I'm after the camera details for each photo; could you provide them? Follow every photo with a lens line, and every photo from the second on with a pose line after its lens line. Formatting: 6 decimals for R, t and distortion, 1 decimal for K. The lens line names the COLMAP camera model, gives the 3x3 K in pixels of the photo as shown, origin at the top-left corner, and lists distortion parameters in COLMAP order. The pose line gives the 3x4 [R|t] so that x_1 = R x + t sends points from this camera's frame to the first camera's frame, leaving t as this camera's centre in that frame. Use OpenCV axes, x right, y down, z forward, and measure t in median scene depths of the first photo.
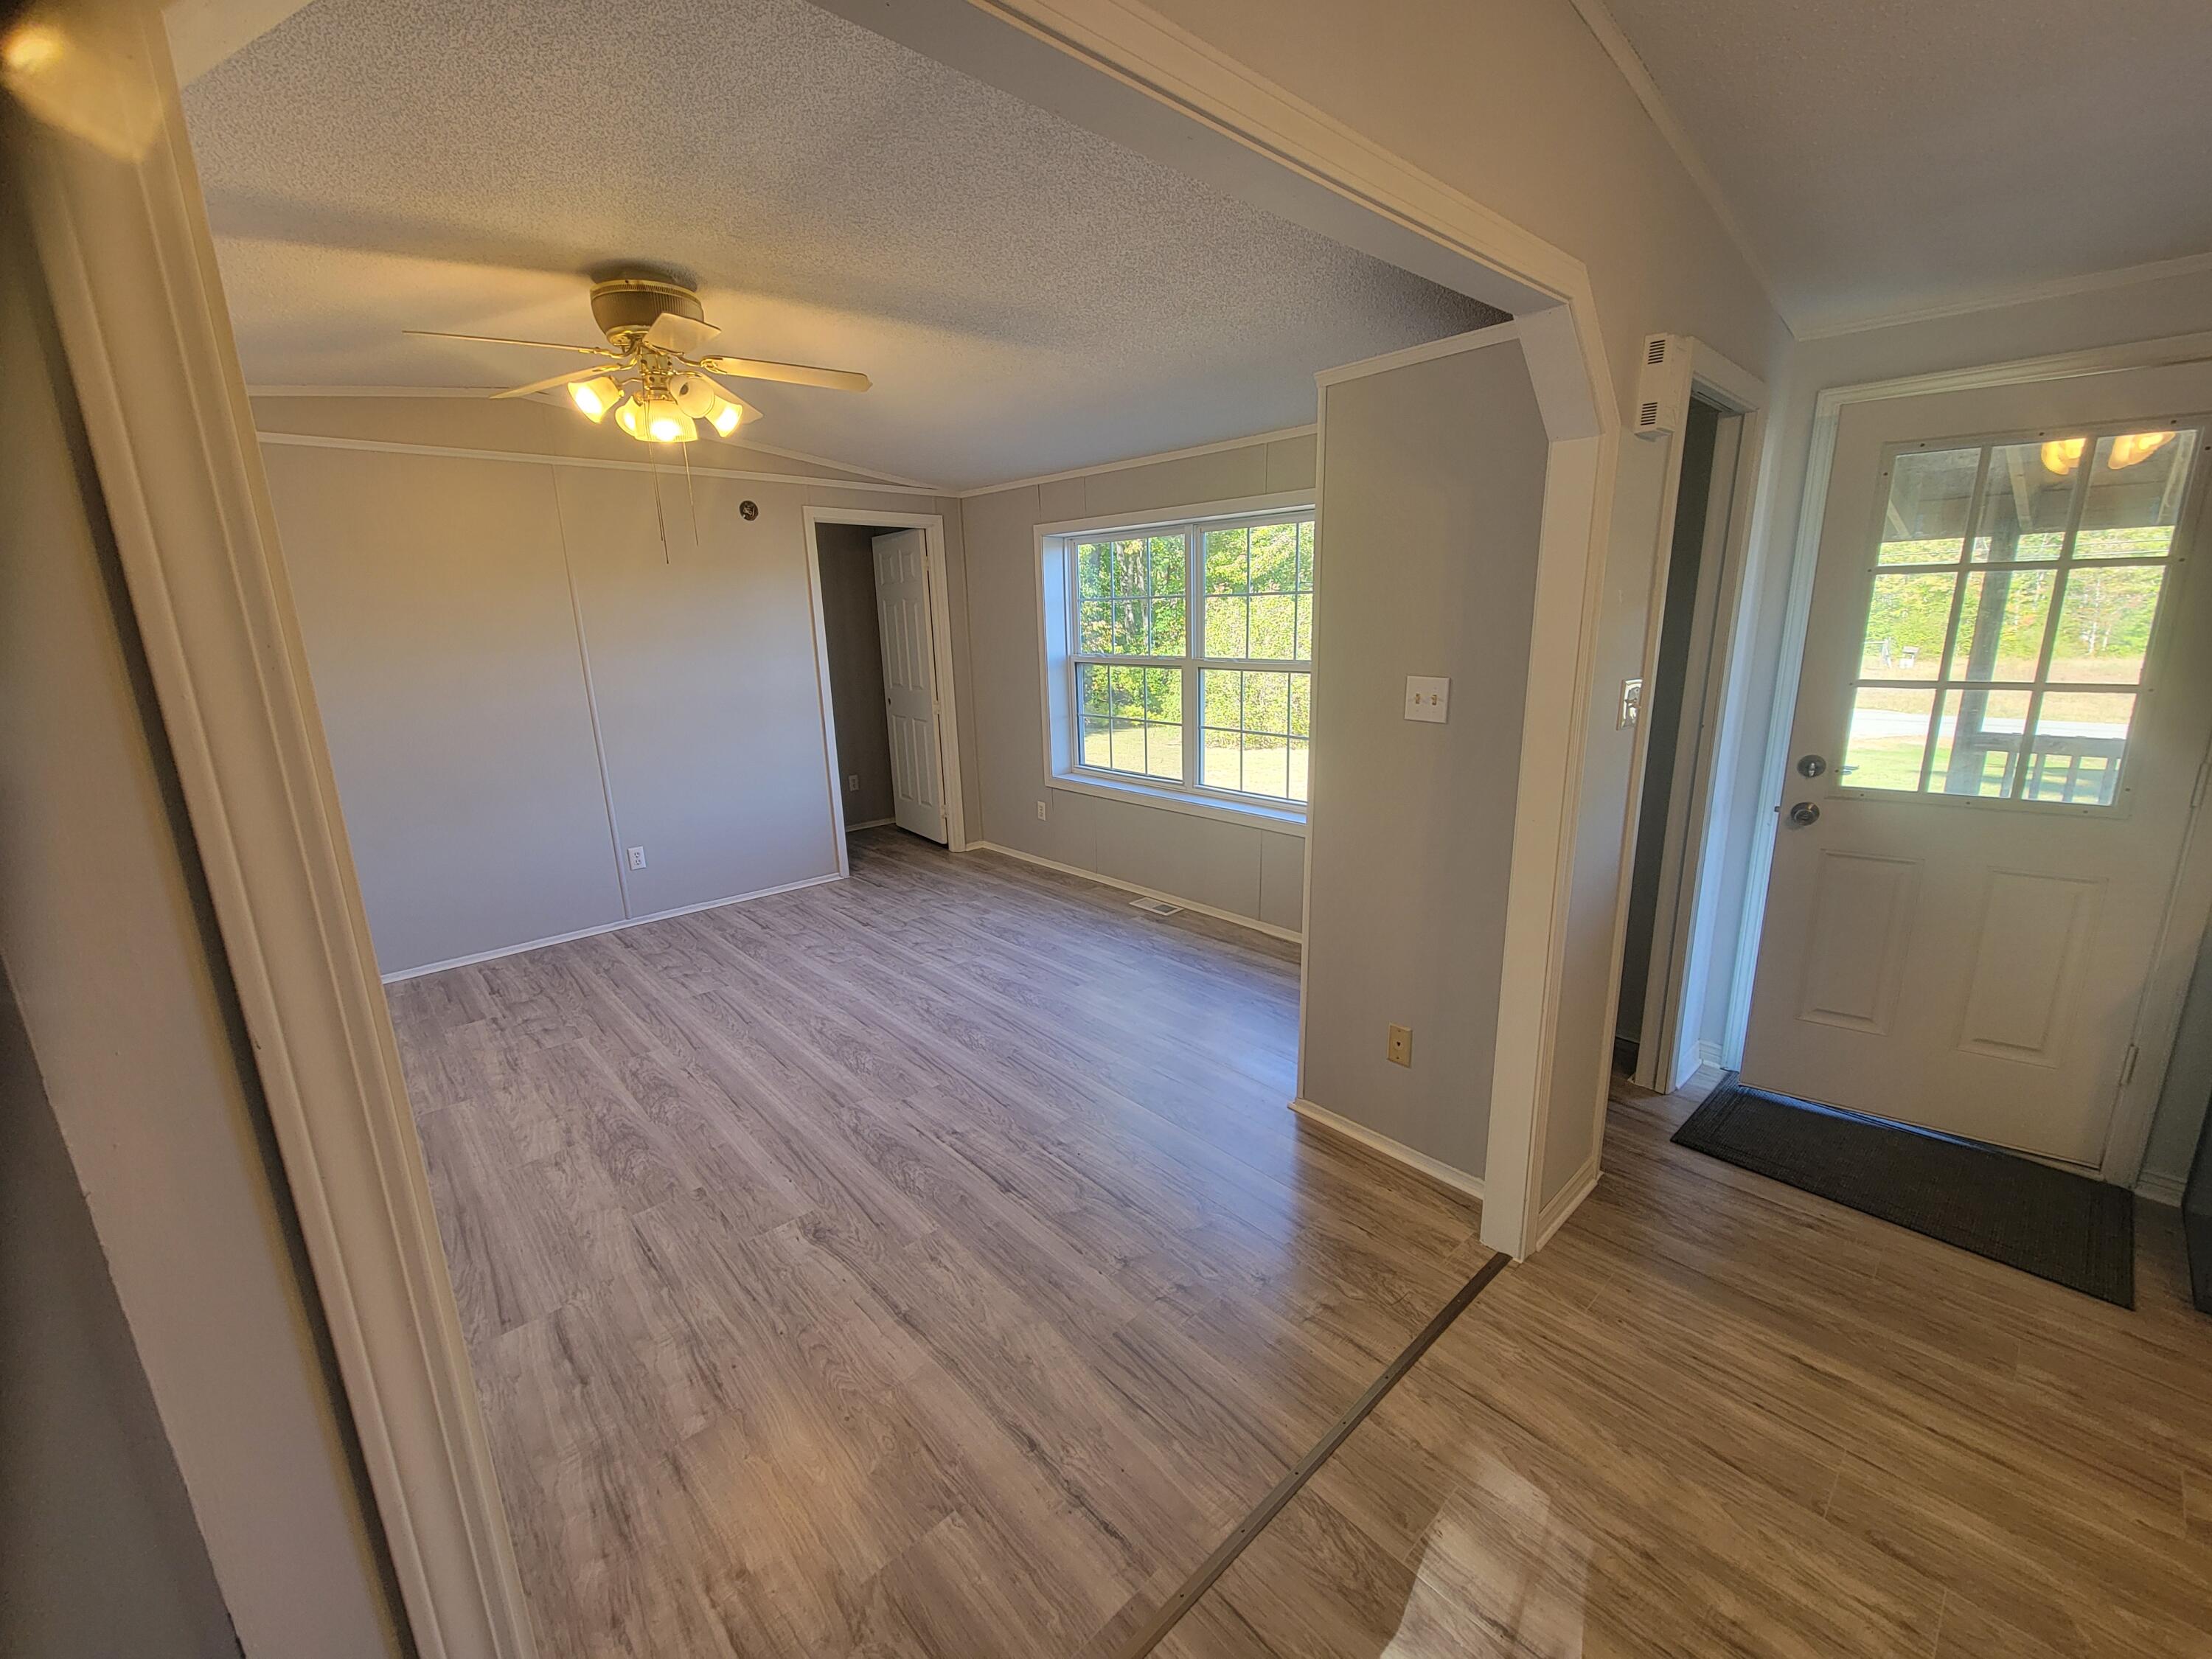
lens RADIAL K [[917.9, 0, 1106.0], [0, 917.9, 829.5], [0, 0, 1]] dist [0.014780, -0.007761]
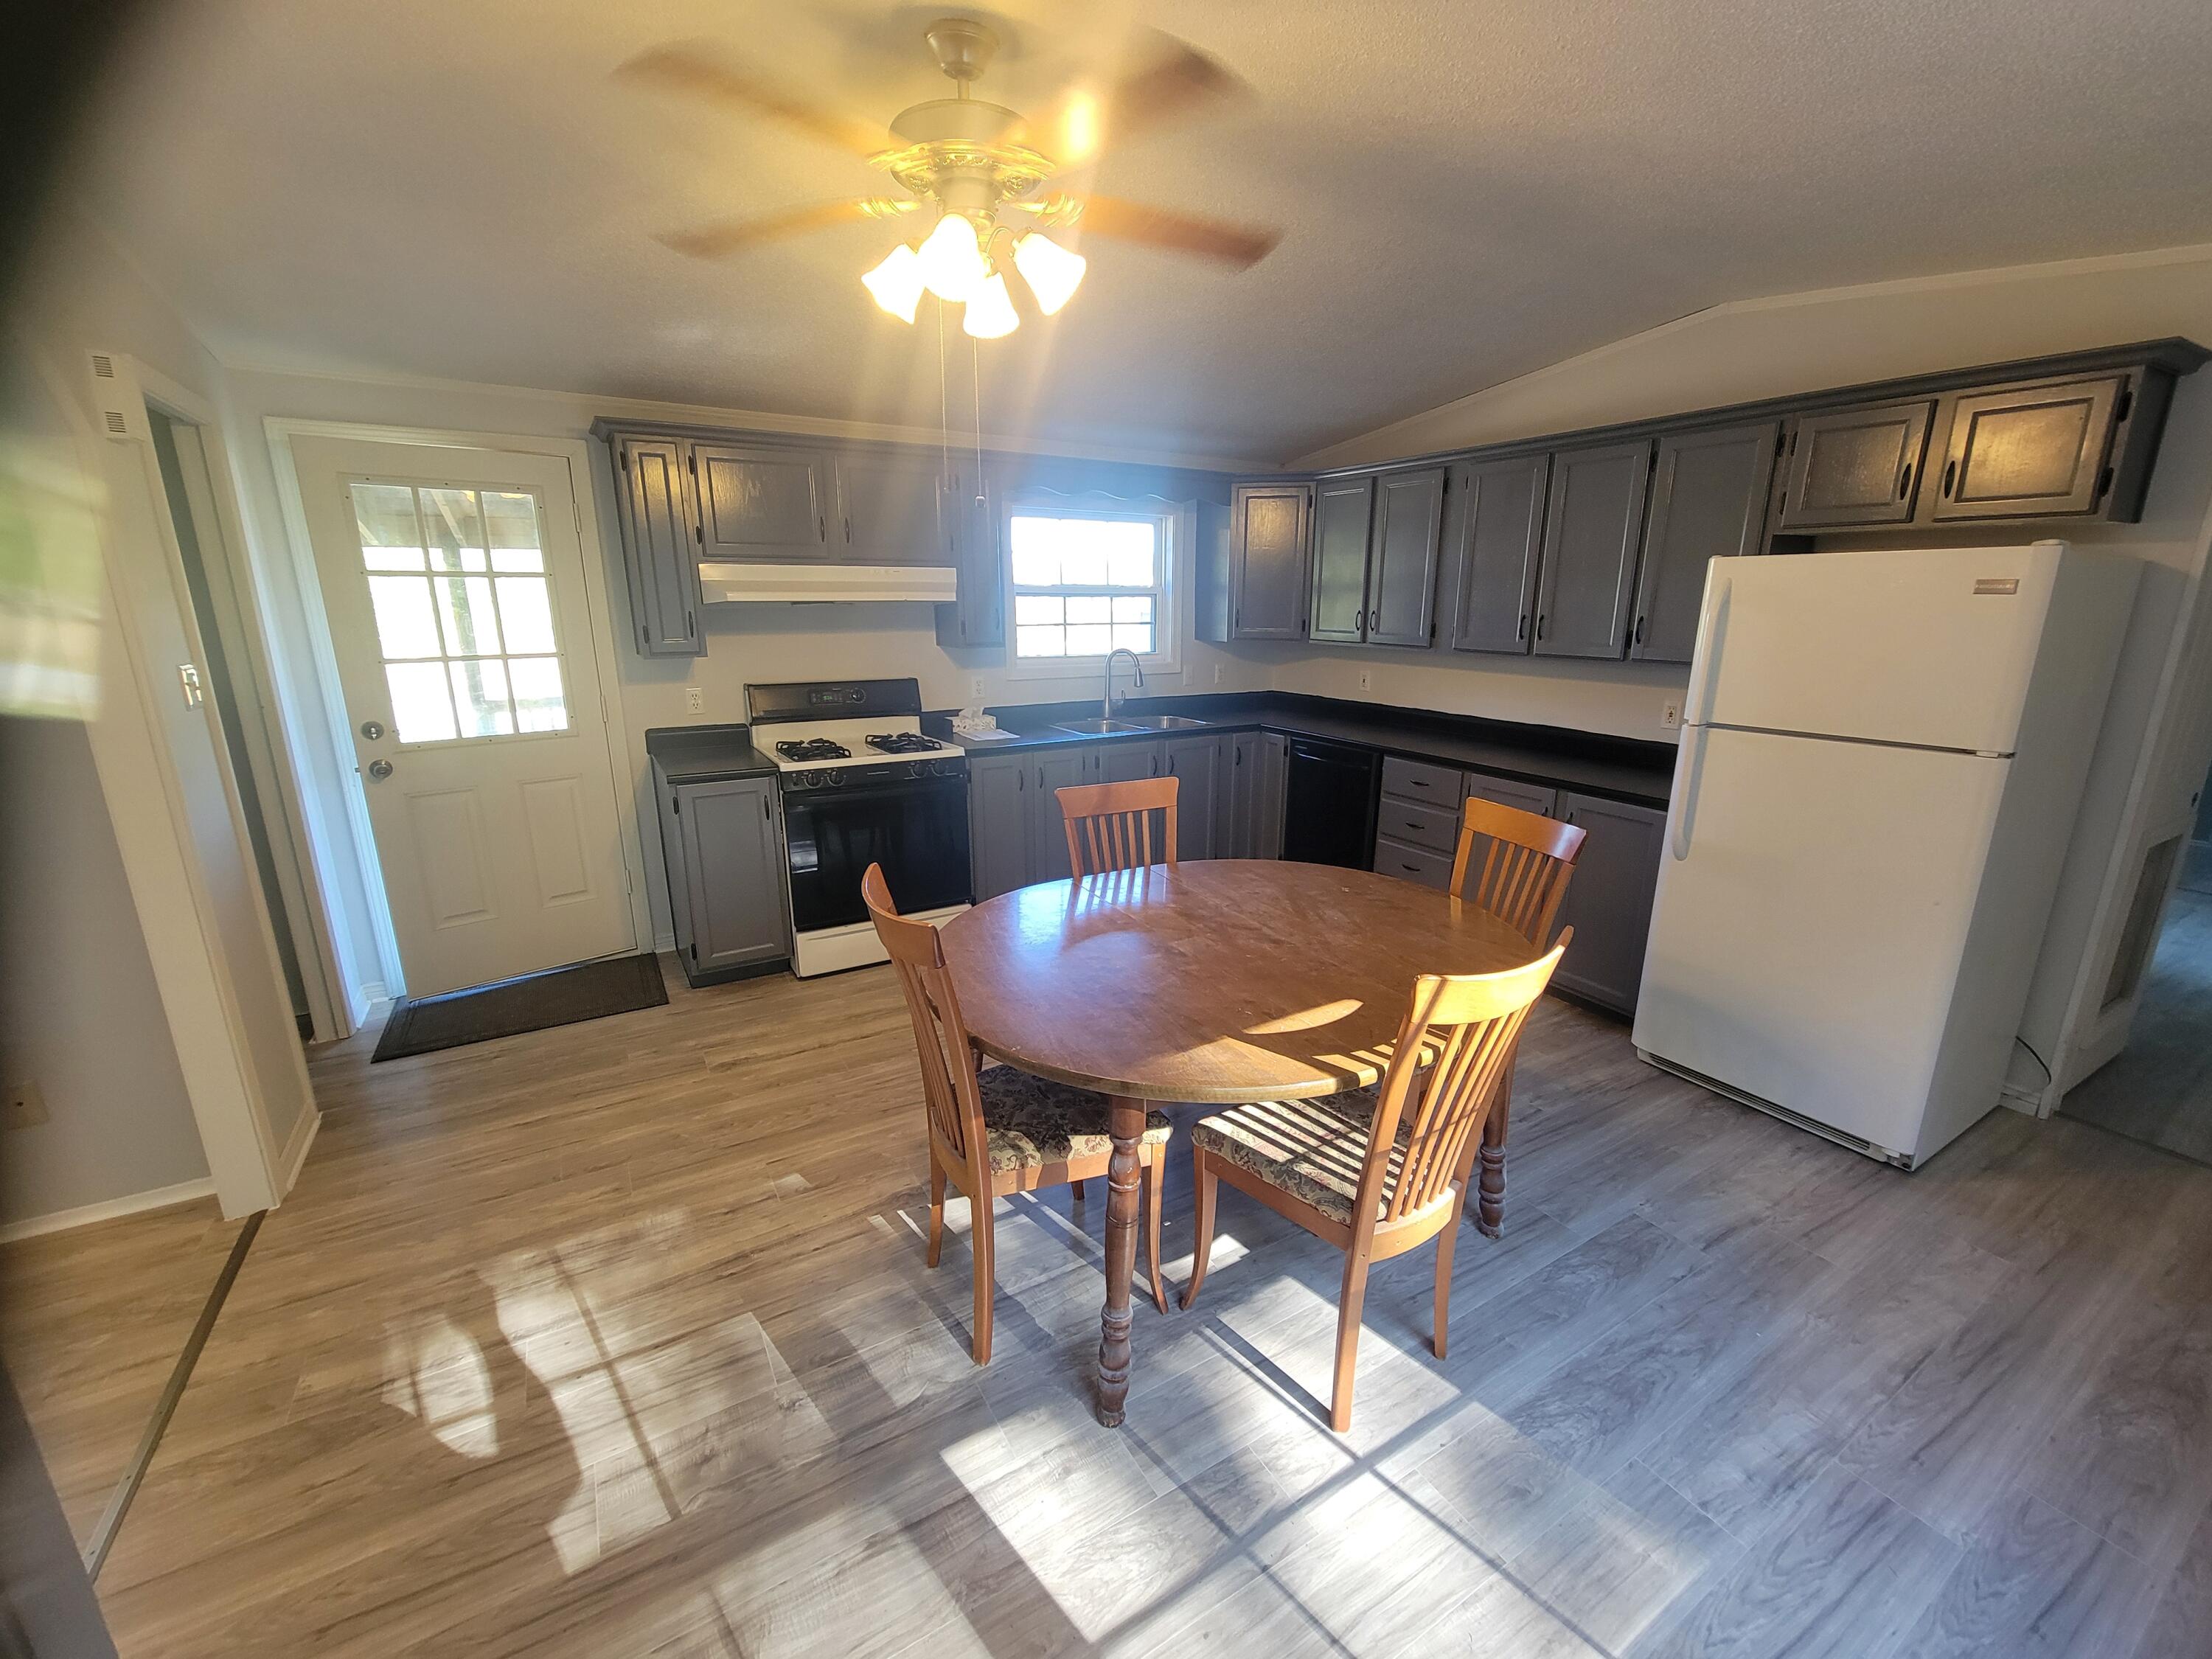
lens RADIAL K [[927.4, 0, 1106.0], [0, 927.4, 829.5], [0, 0, 1]] dist [0.000961, 0.000347]
pose [[0.226937, -0.222844, 0.948072, -0.234724], [0.227717, 0.958627, 0.170817, 0.076367], [-0.946913, 0.177128, 0.268293, -0.252949]]
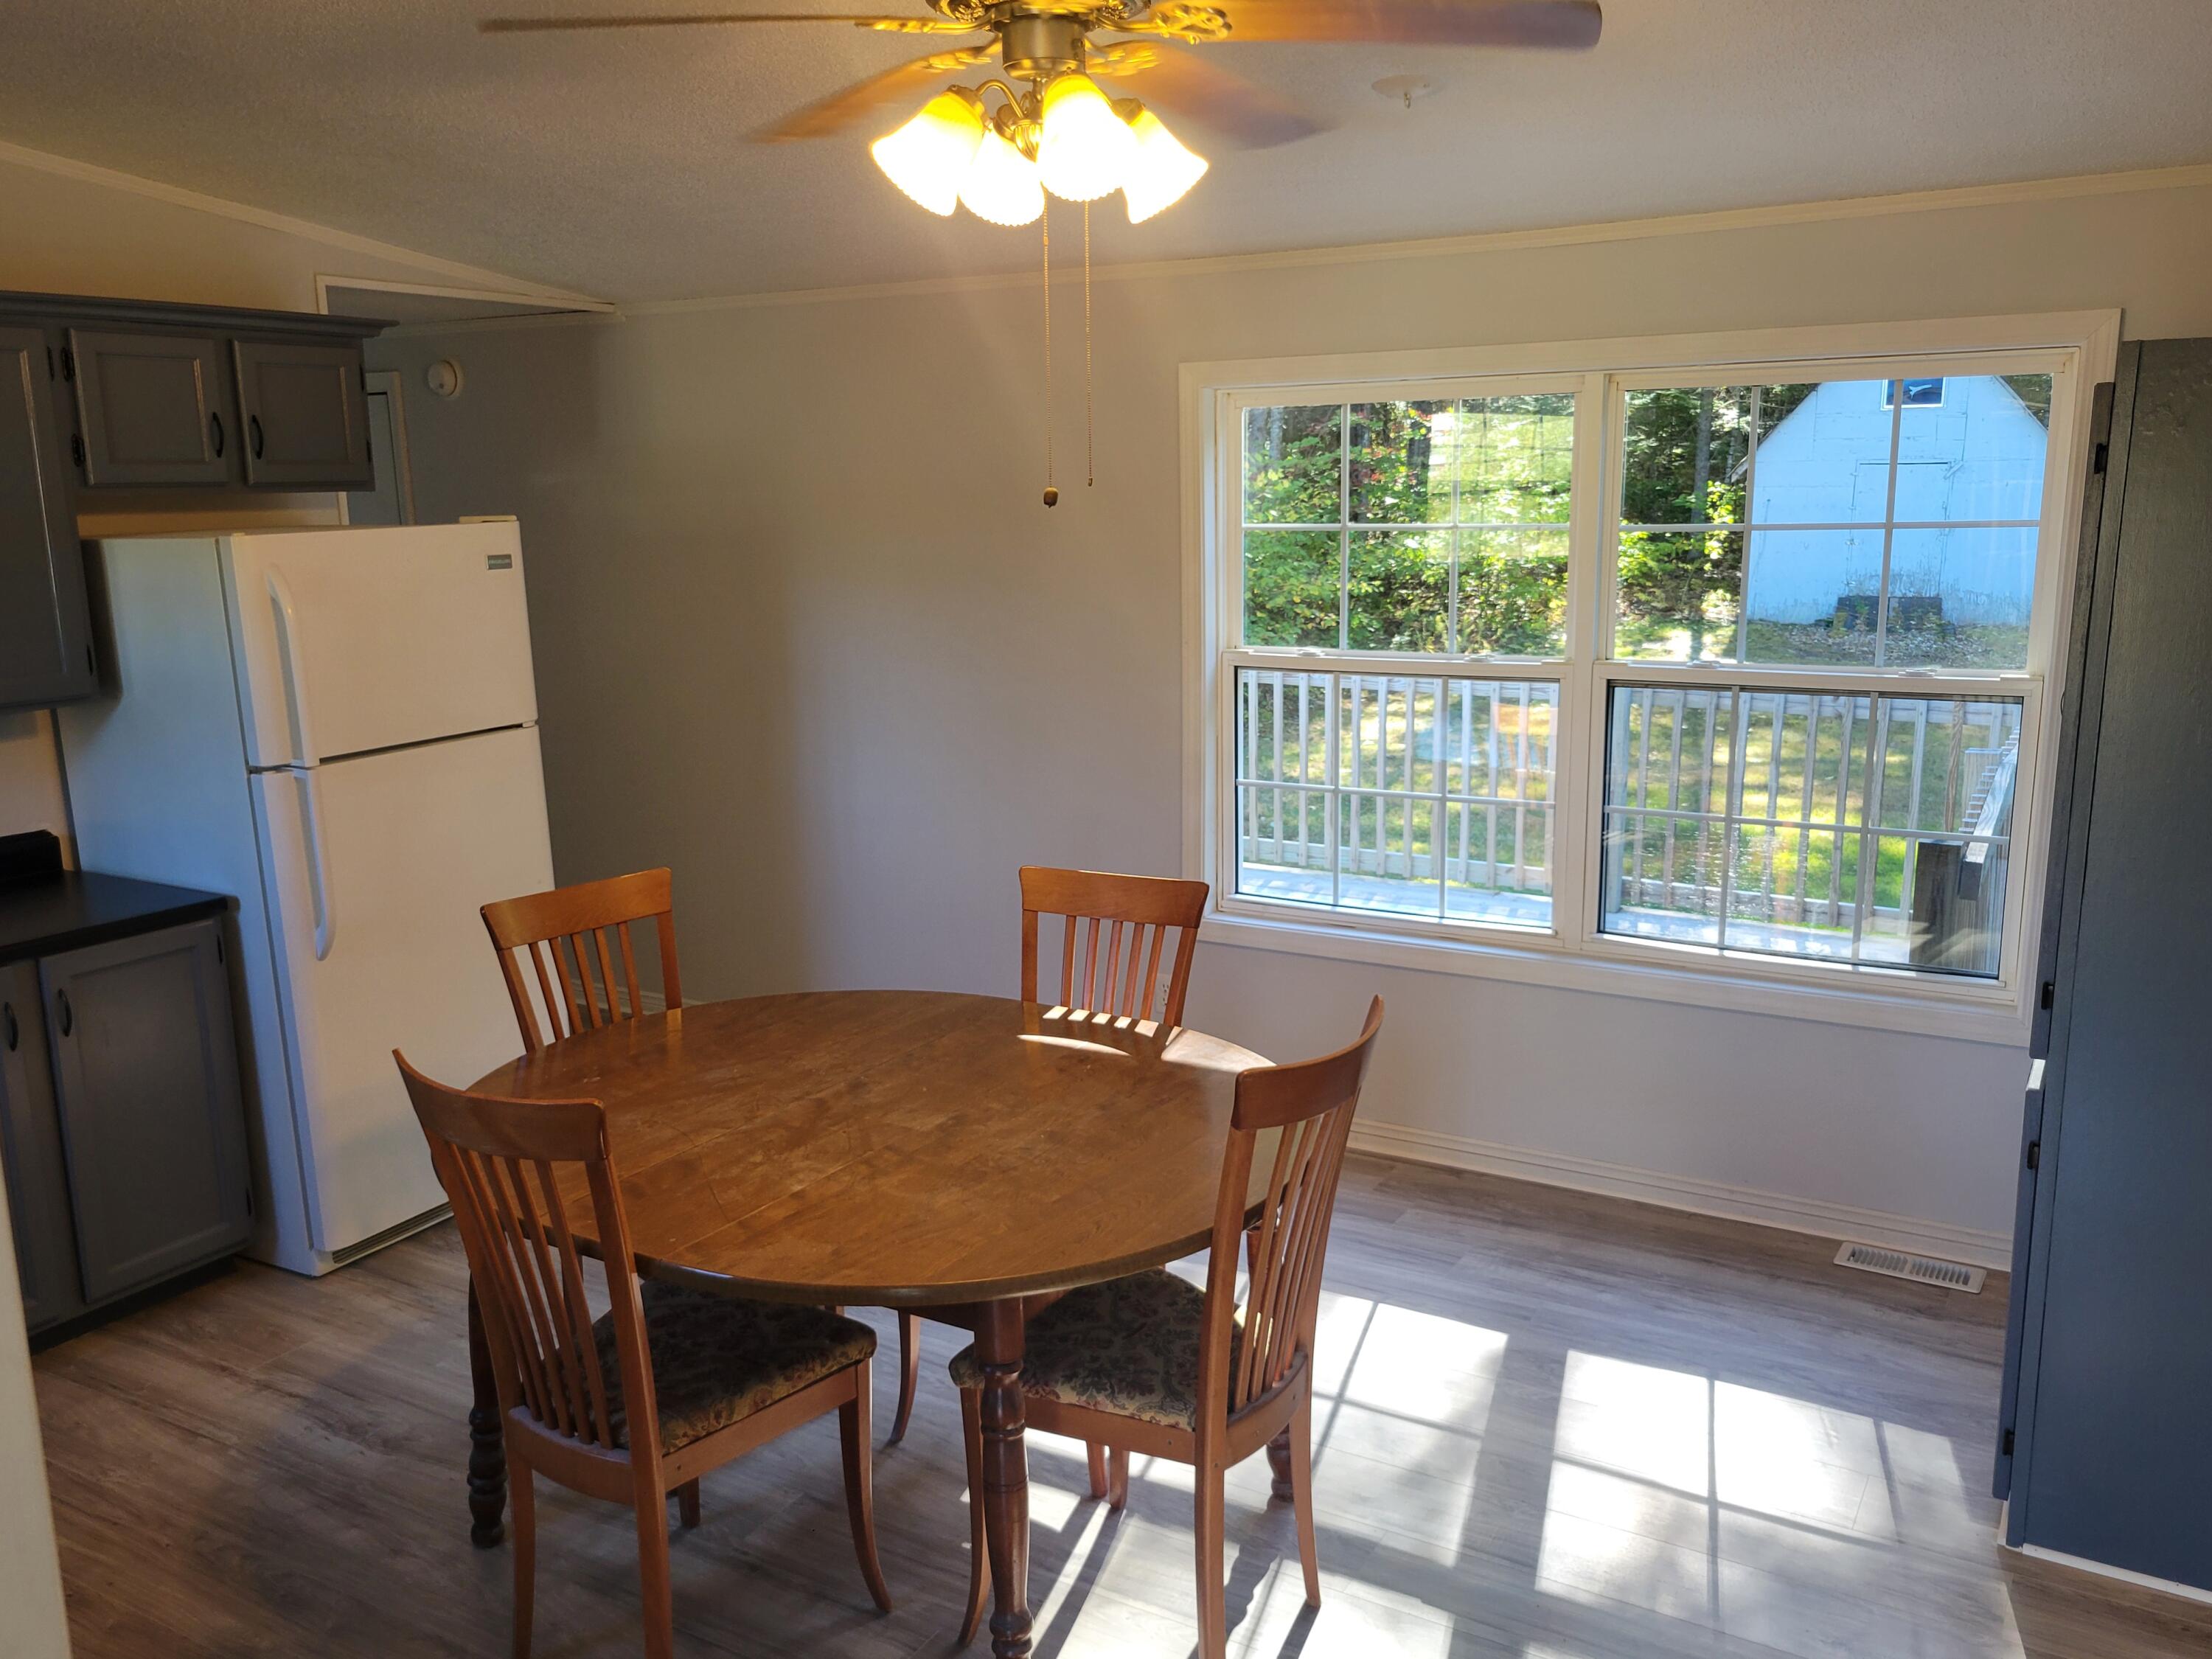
lens RADIAL K [[1795.1, 0, 1106.0], [0, 1795.1, 829.5], [0, 0, 1]] dist [0.053551, -0.000213]
pose [[-0.959328, 0.096504, -0.265285, 1.790067], [-0.026705, 0.904512, 0.425611, -0.712659], [0.281026, 0.415385, -0.865147, 2.043666]]
